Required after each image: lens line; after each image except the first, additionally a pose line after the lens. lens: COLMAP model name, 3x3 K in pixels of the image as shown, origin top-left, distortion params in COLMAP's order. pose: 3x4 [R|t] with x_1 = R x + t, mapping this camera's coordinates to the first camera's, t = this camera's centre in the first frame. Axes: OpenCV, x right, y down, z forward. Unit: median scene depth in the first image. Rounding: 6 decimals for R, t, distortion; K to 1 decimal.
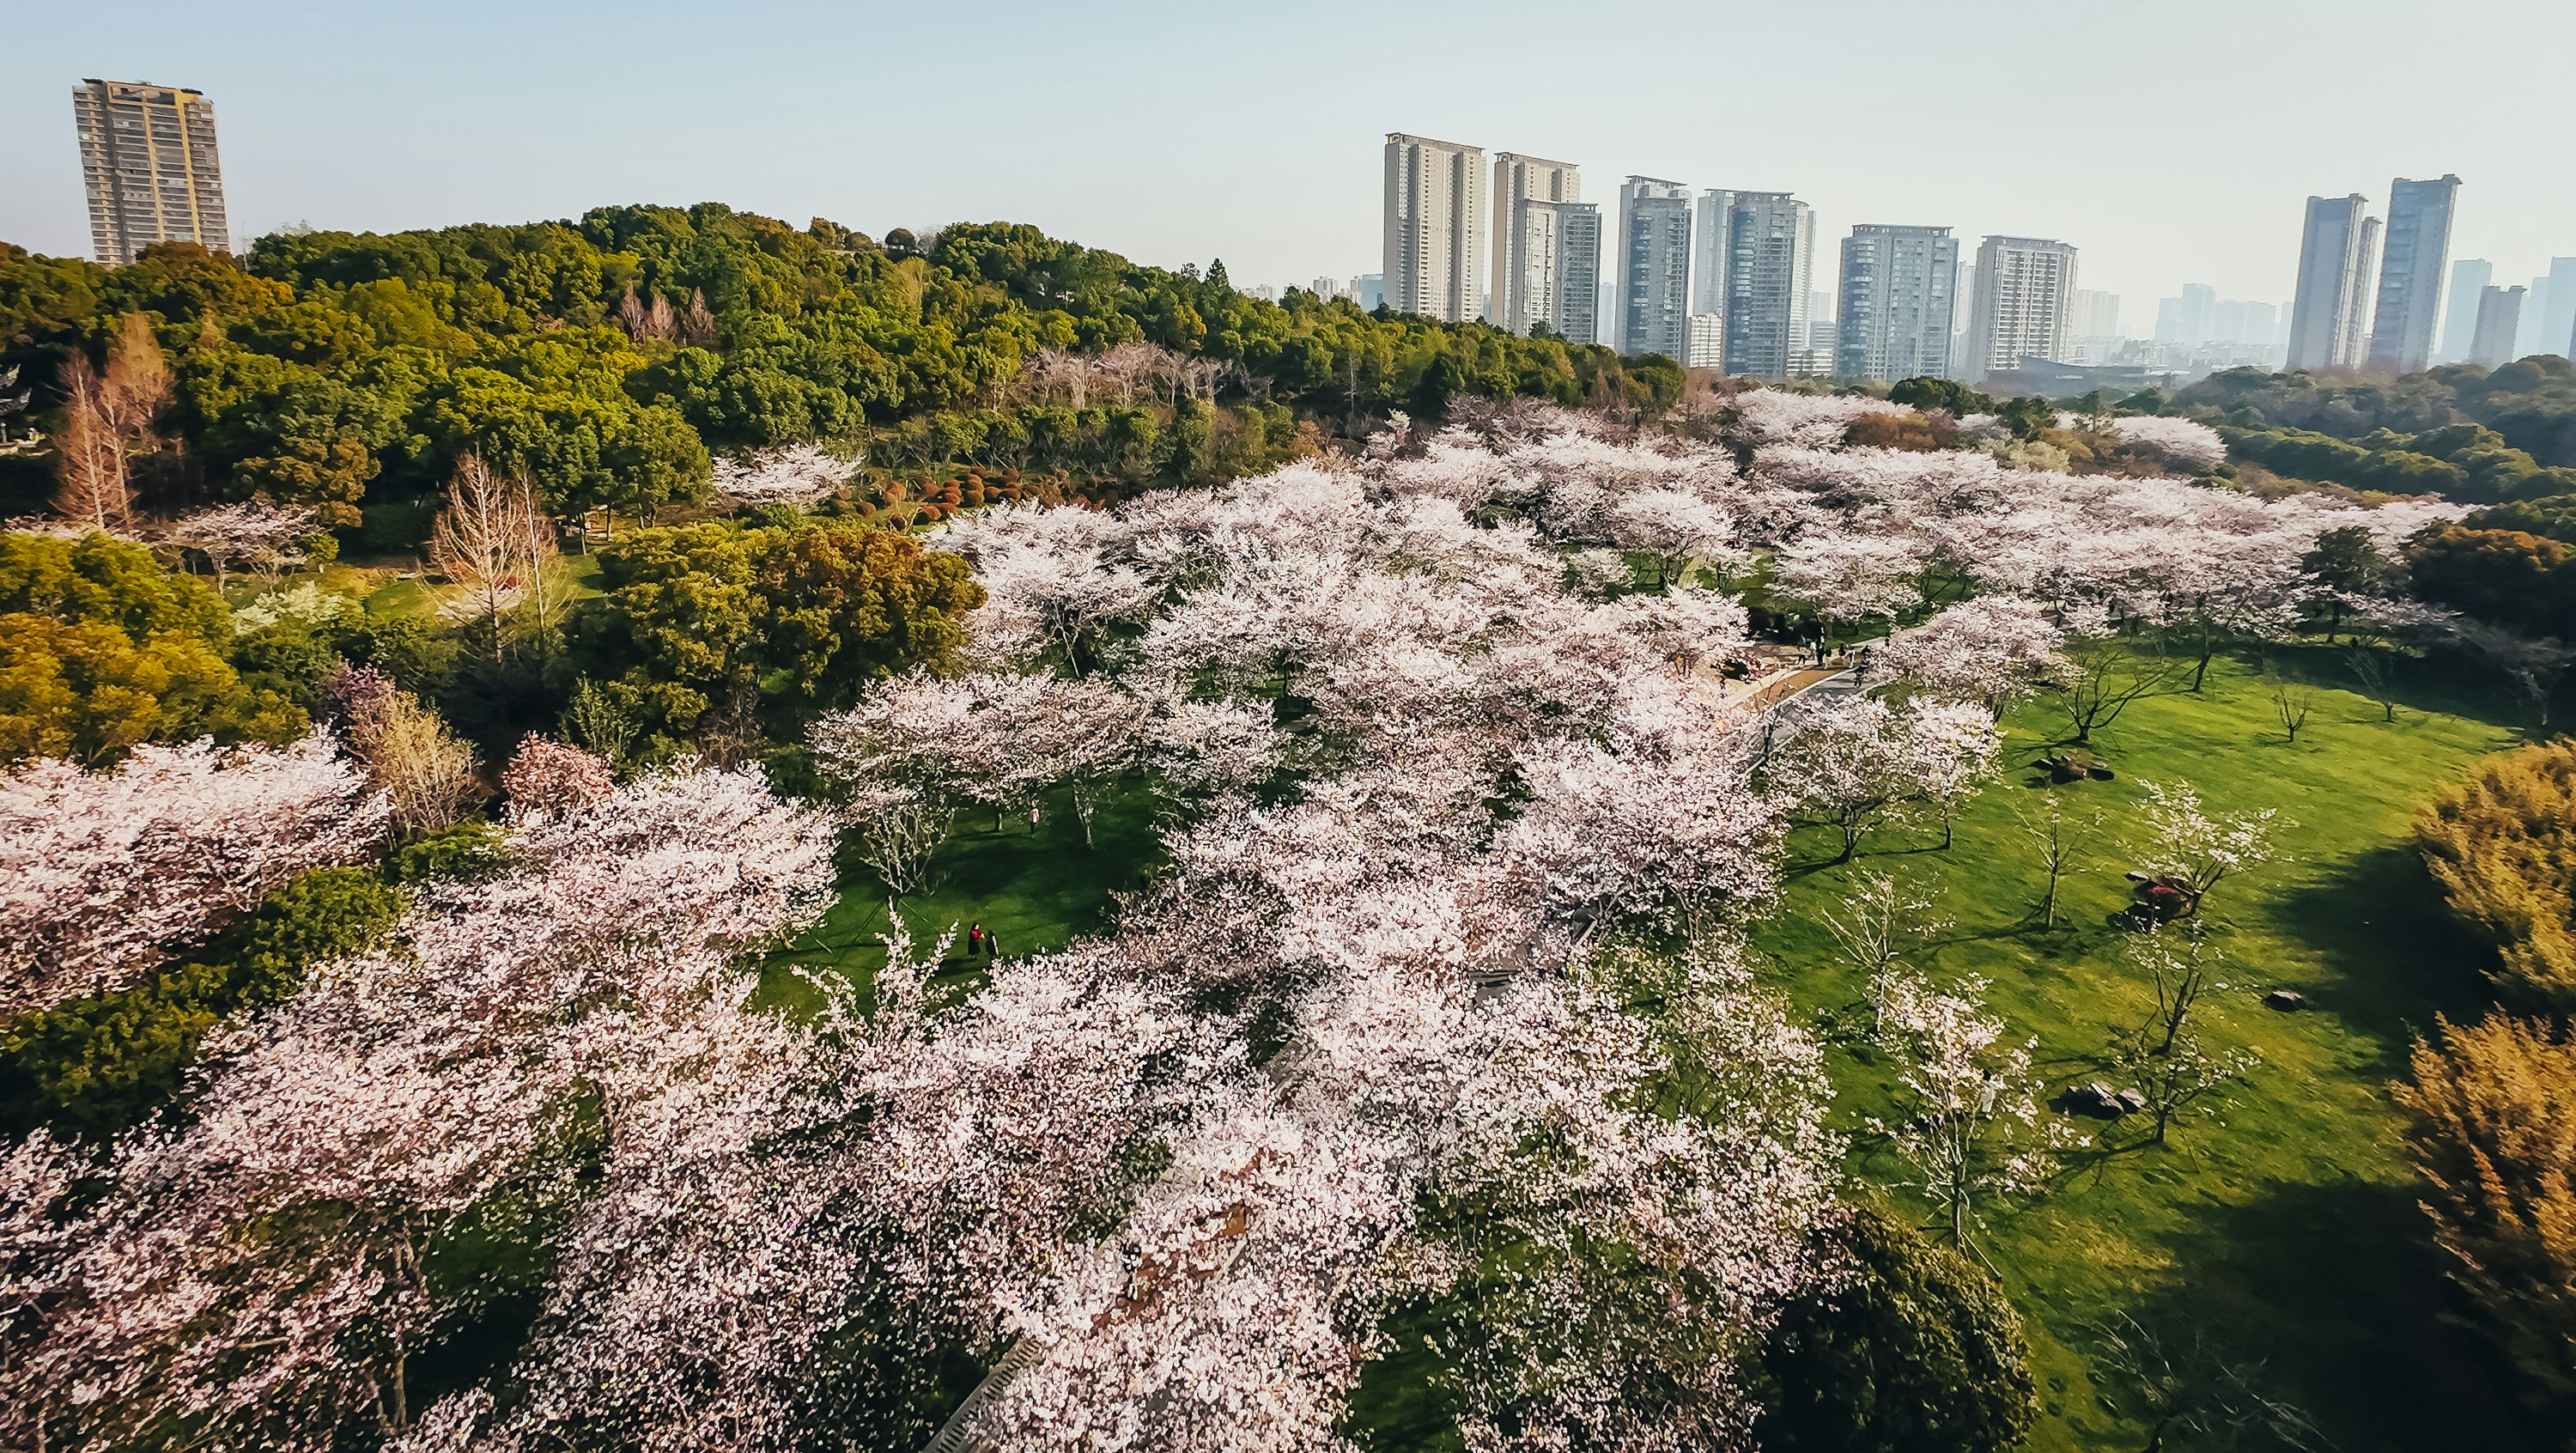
lens RADIAL K [[1096.4, 0, 1292.7], [0, 1096.4, 459.7], [0, 0, 1]] dist [-0.002391, 0.000559]
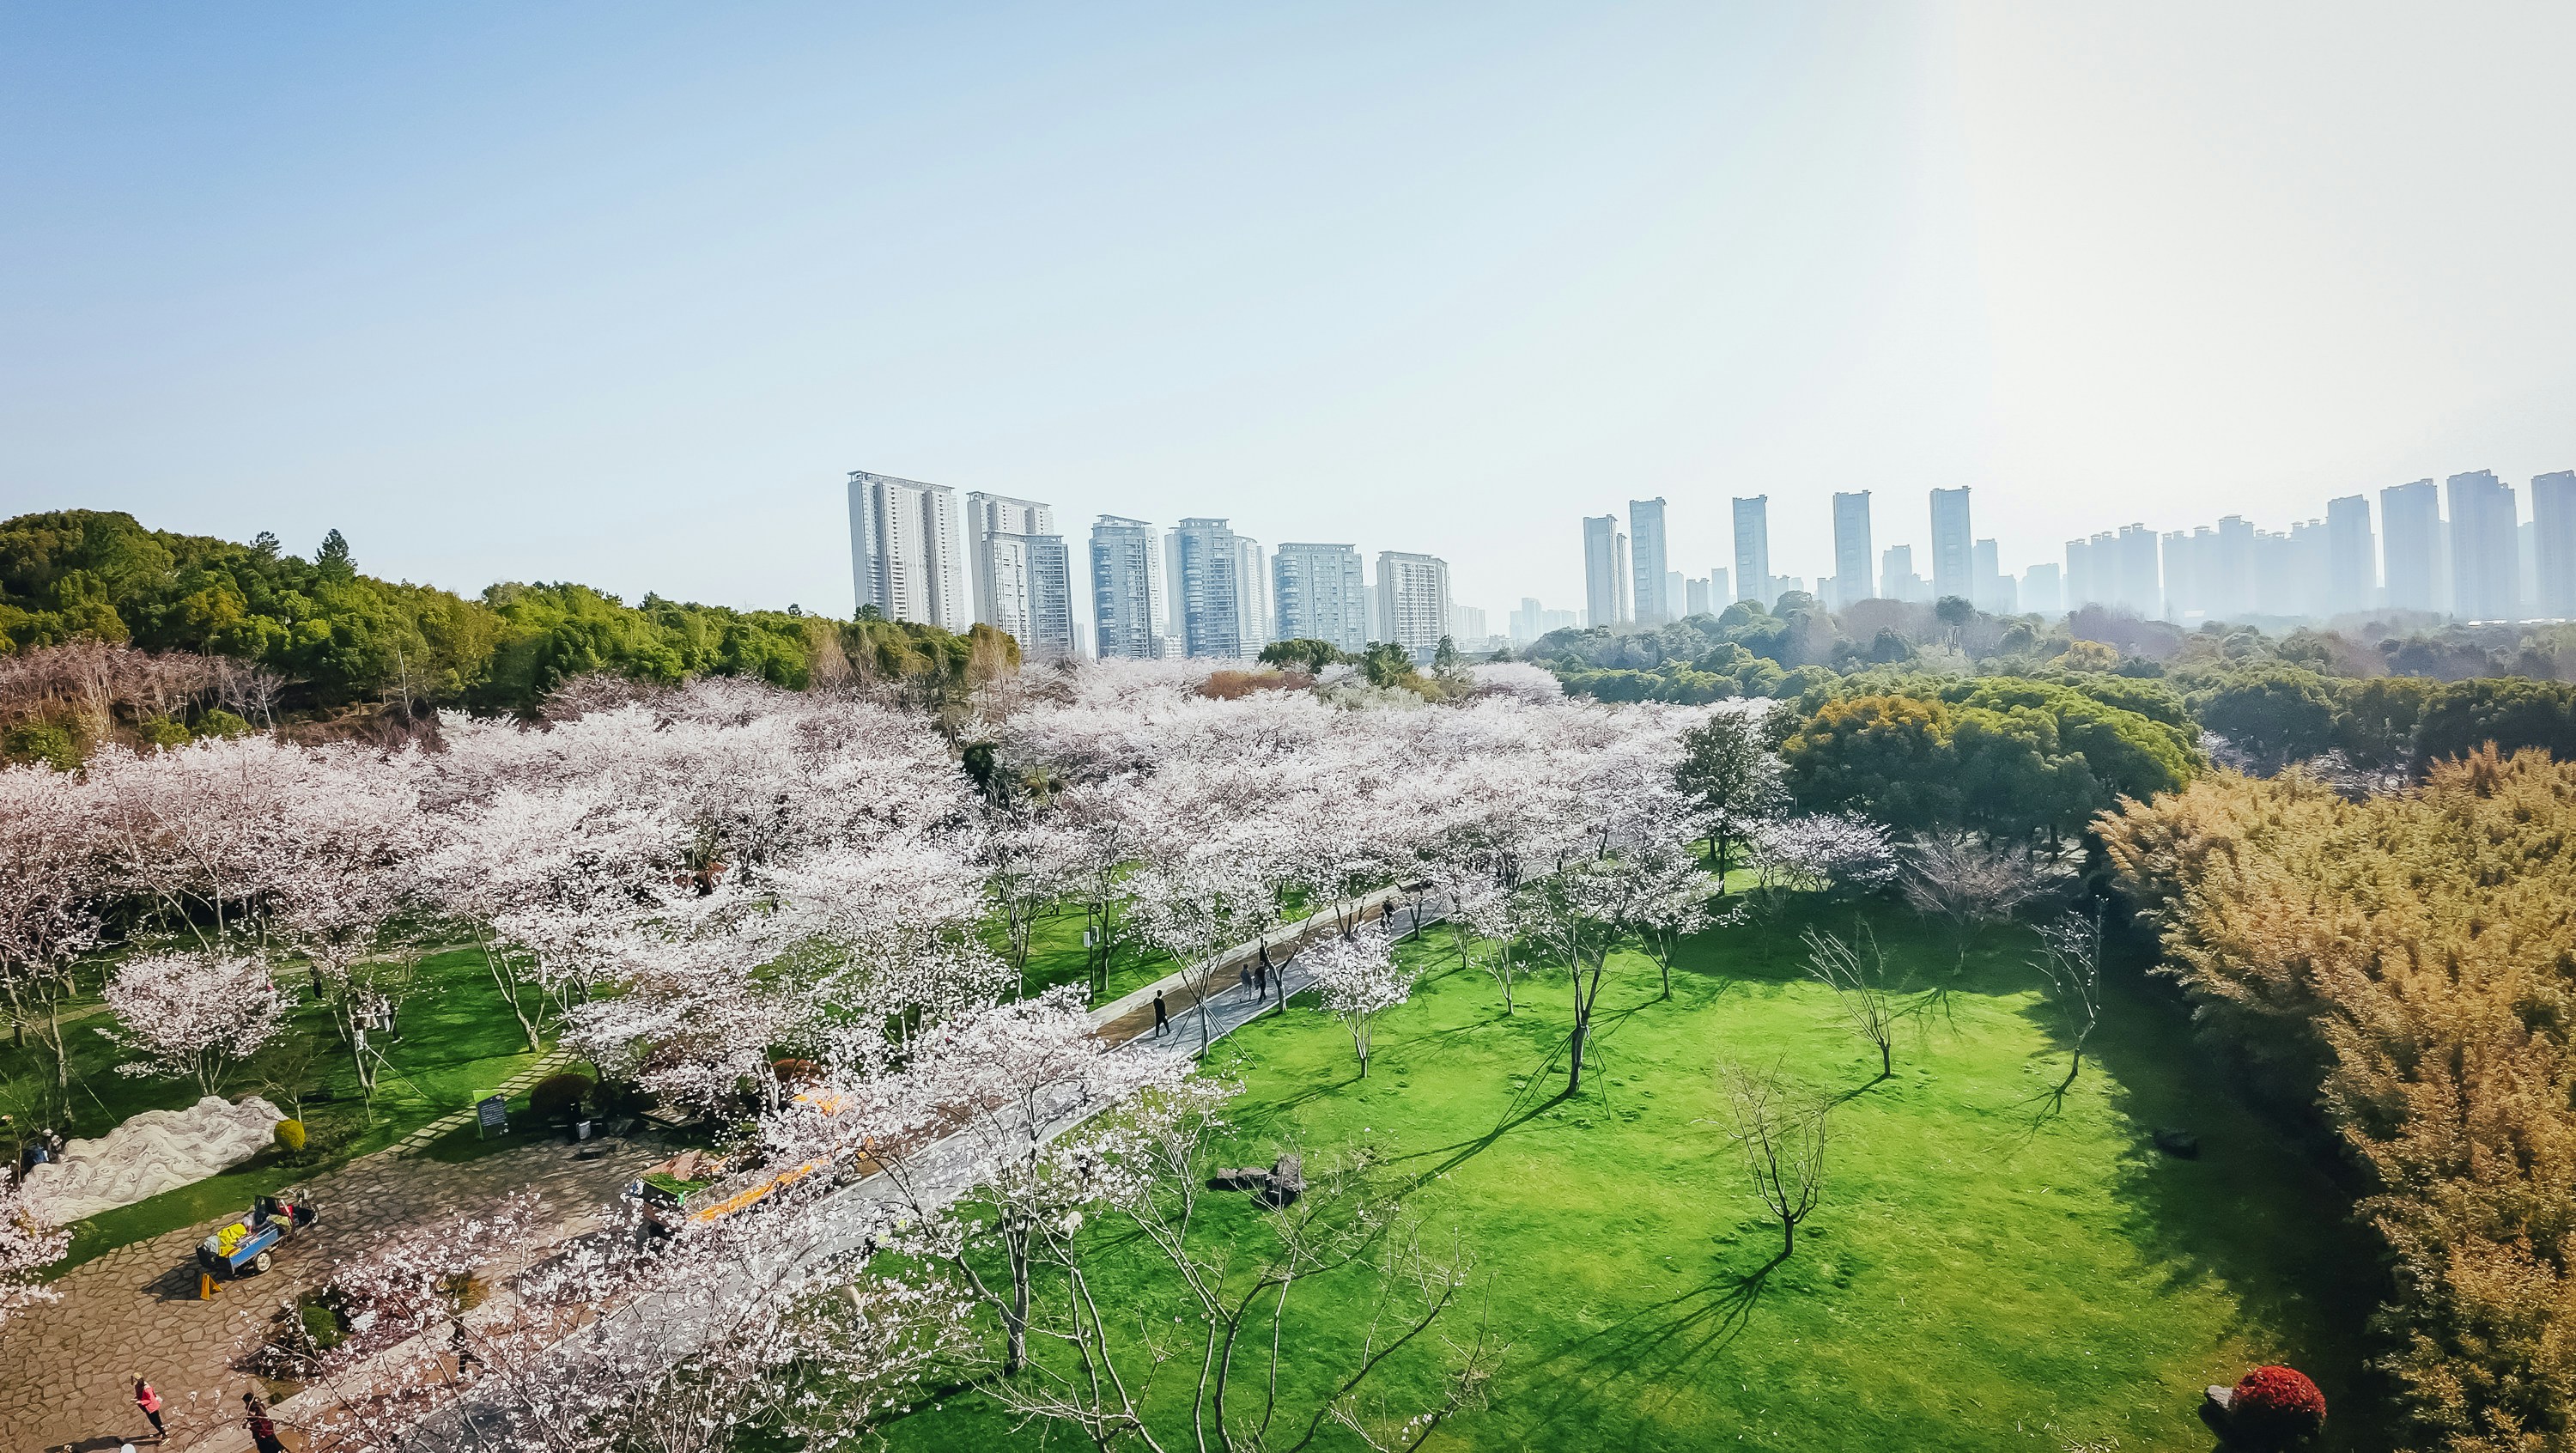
lens RADIAL K [[969.7, 0, 1296.8], [0, 969.7, 705.6], [0, 0, 1]] dist [-0.114707, 0.009410]
pose [[0.900959, -0.084501, 0.425596, 0.228581], [0.119504, 0.991243, -0.056175, 0.026119], [-0.417122, 0.101472, 0.903168, 0.272444]]
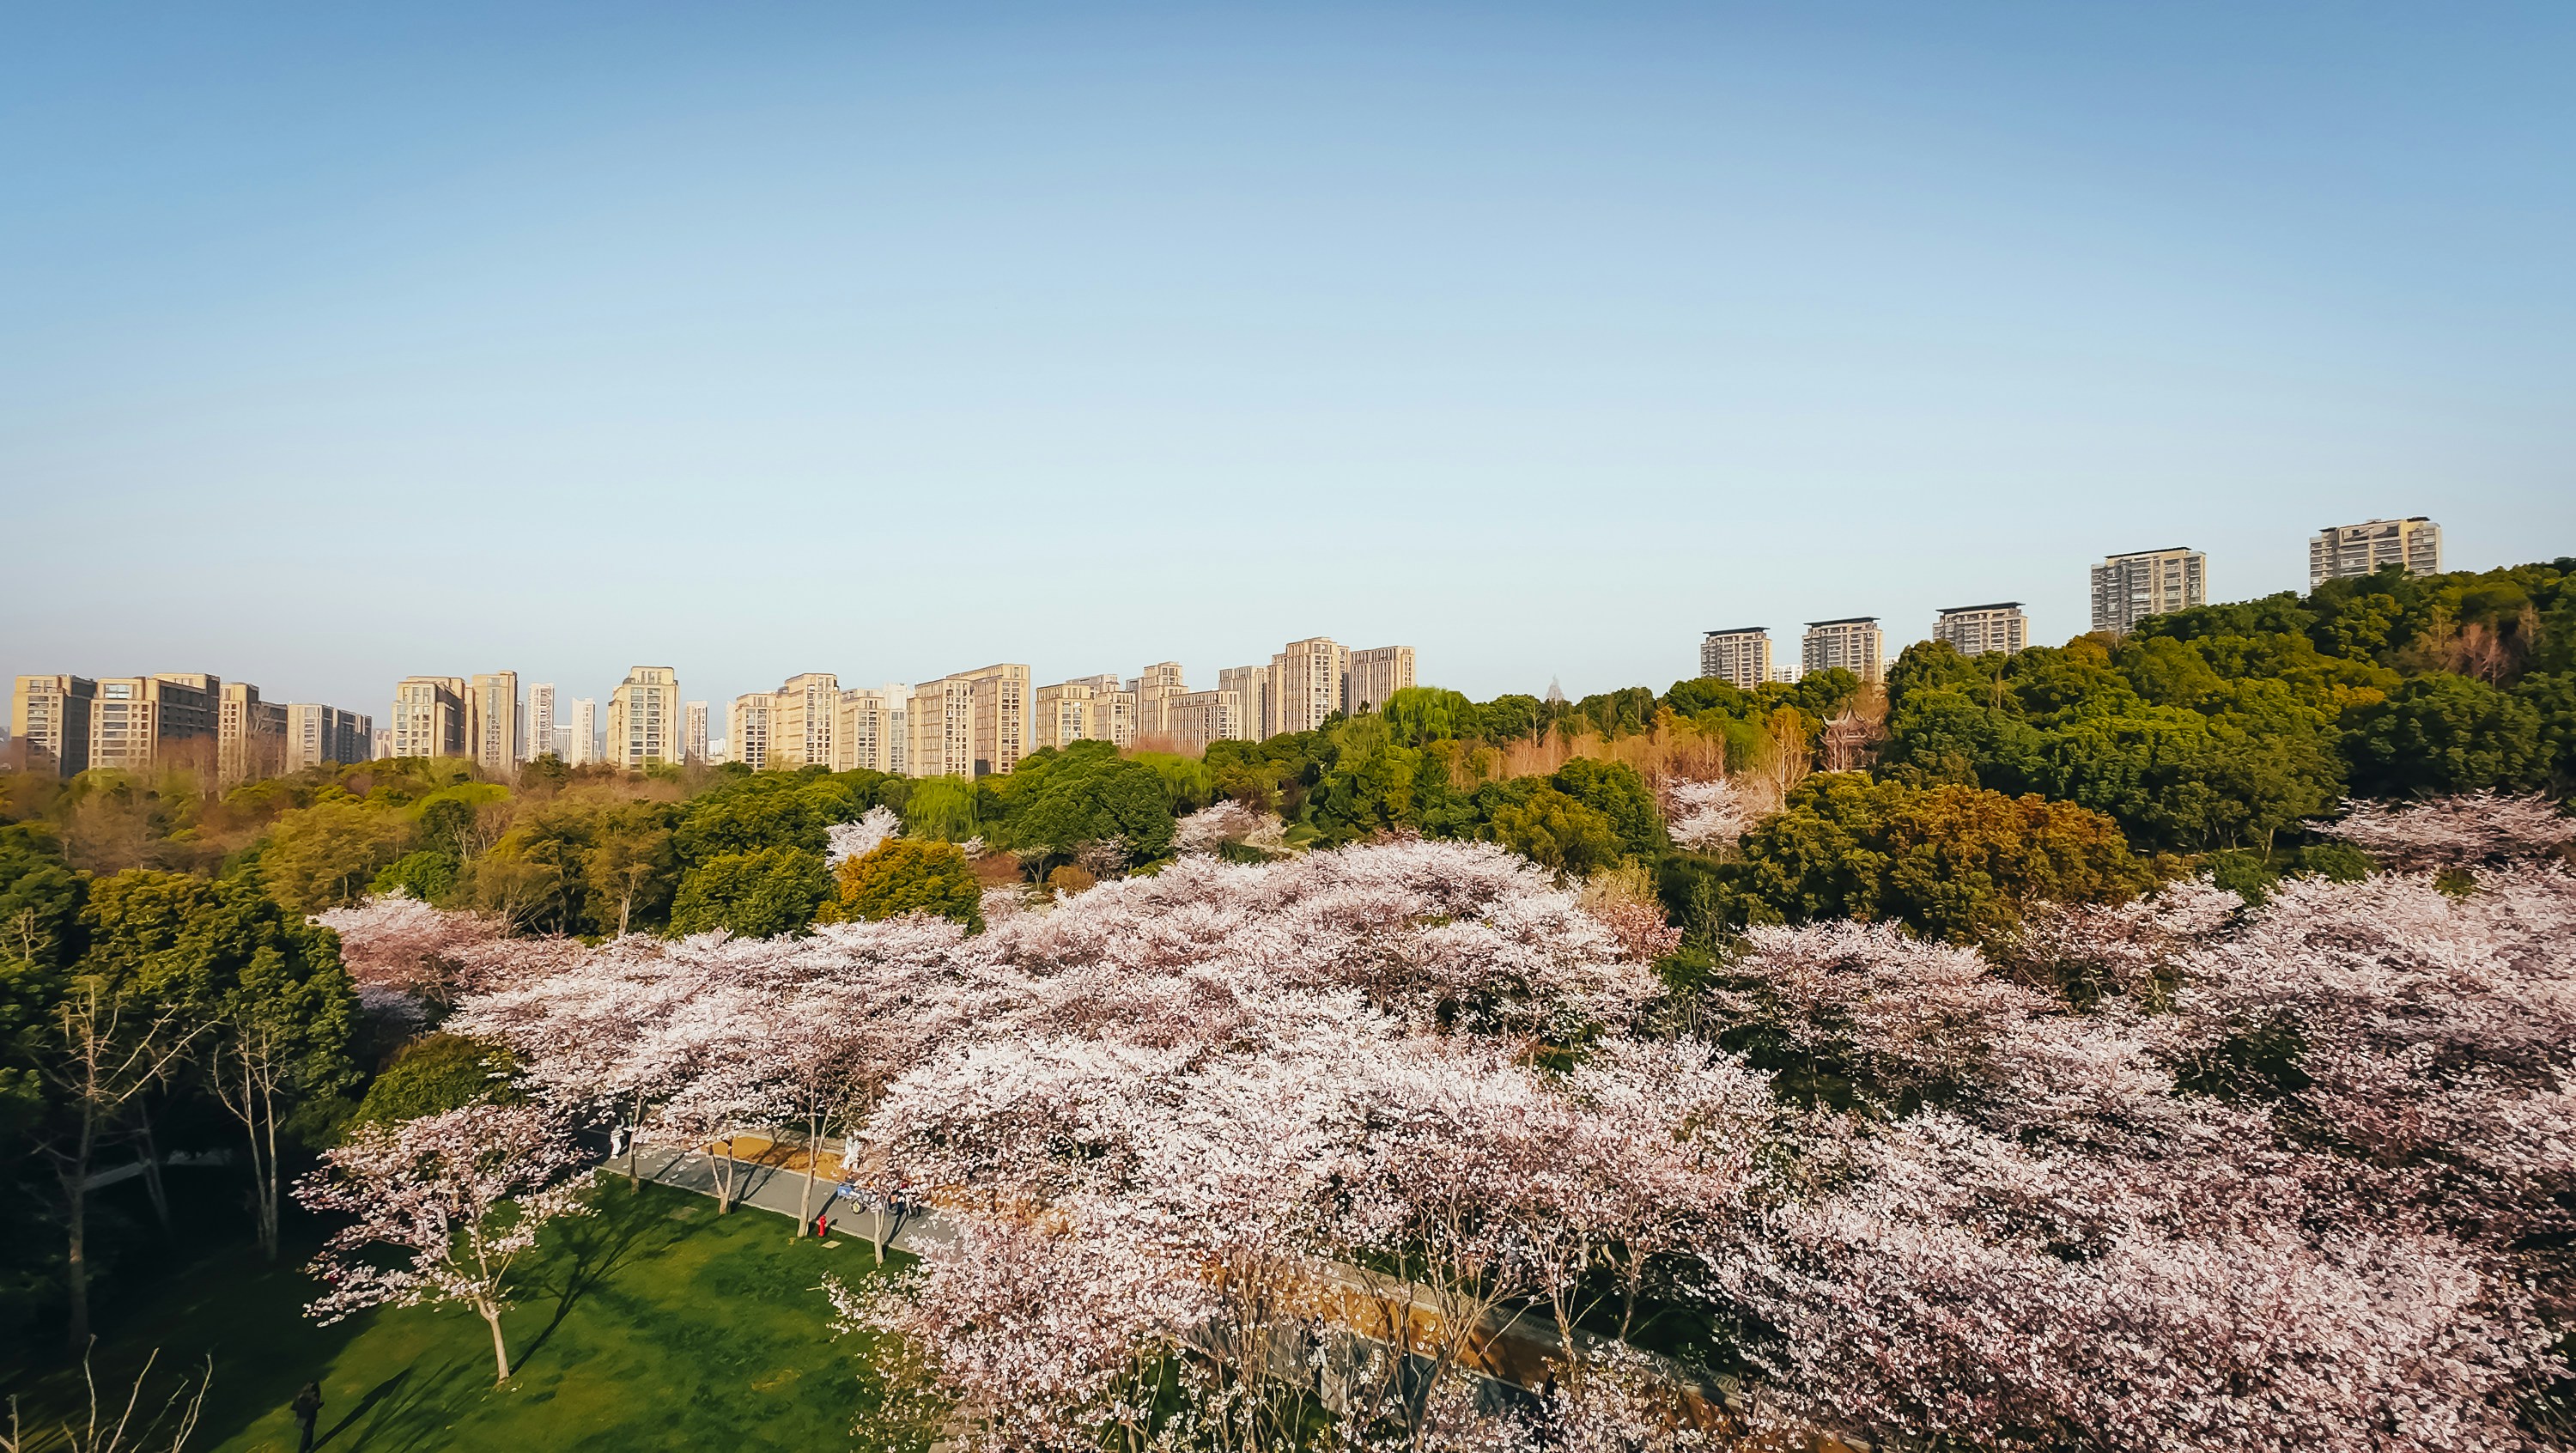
lens RADIAL K [[1102.9, 0, 1288.0], [0, 1102.9, 726.5], [0, 0, 1]] dist [-0.001006, 0.001554]
pose [[-0.055414, -0.038658, -0.997715, 0.150107], [-0.122649, 0.991946, -0.031622, 0.032319], [0.990902, 0.120616, -0.059709, 0.146409]]
